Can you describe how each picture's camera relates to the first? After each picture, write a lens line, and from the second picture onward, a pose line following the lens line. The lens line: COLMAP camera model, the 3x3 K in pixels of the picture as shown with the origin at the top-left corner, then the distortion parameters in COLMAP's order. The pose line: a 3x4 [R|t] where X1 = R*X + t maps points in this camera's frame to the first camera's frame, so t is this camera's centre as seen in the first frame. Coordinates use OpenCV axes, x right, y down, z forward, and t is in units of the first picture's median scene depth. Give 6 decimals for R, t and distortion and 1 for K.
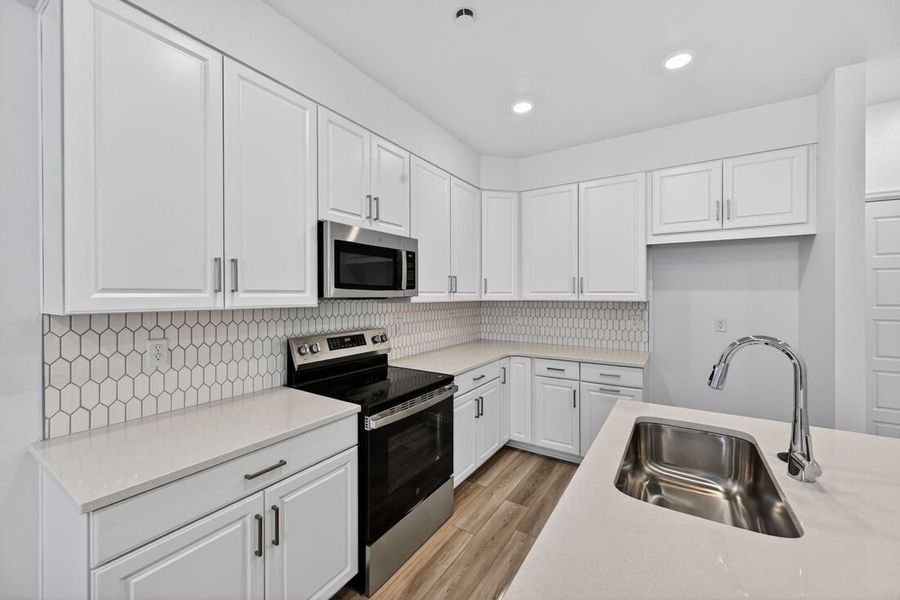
lens RADIAL K [[360.5, 0, 451.3], [0, 360.5, 295.3], [0, 0, 1]] dist [-0.000159, 0.000125]
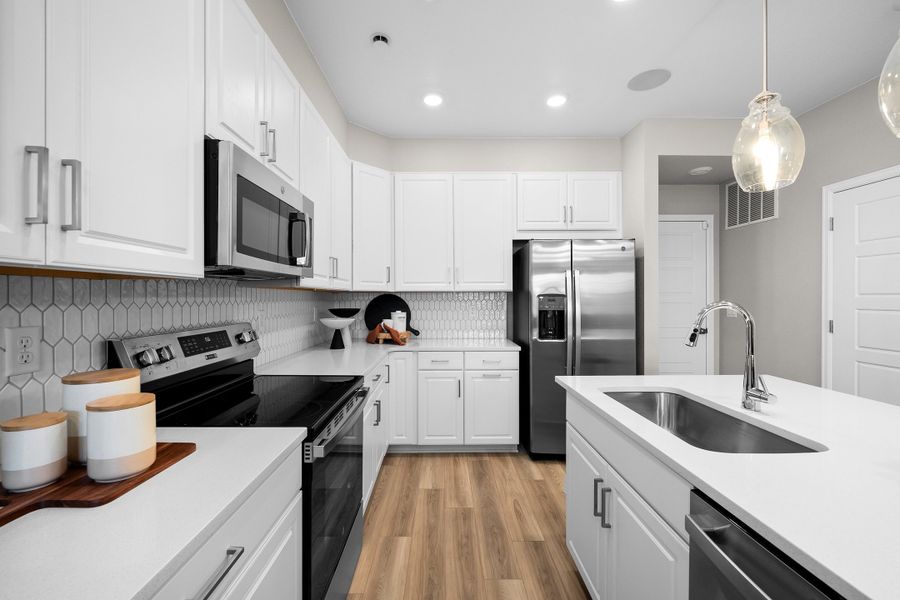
lens RADIAL K [[366.0, 0, 447.4], [0, 366.0, 296.2], [0, 0, 1]] dist [0.012000, -0.000137]
pose [[0.839579, 0.005785, 0.543206, -0.291021], [-0.002069, 0.999970, -0.007451, 0.050466], [-0.543233, 0.005132, 0.839566, 0.211842]]
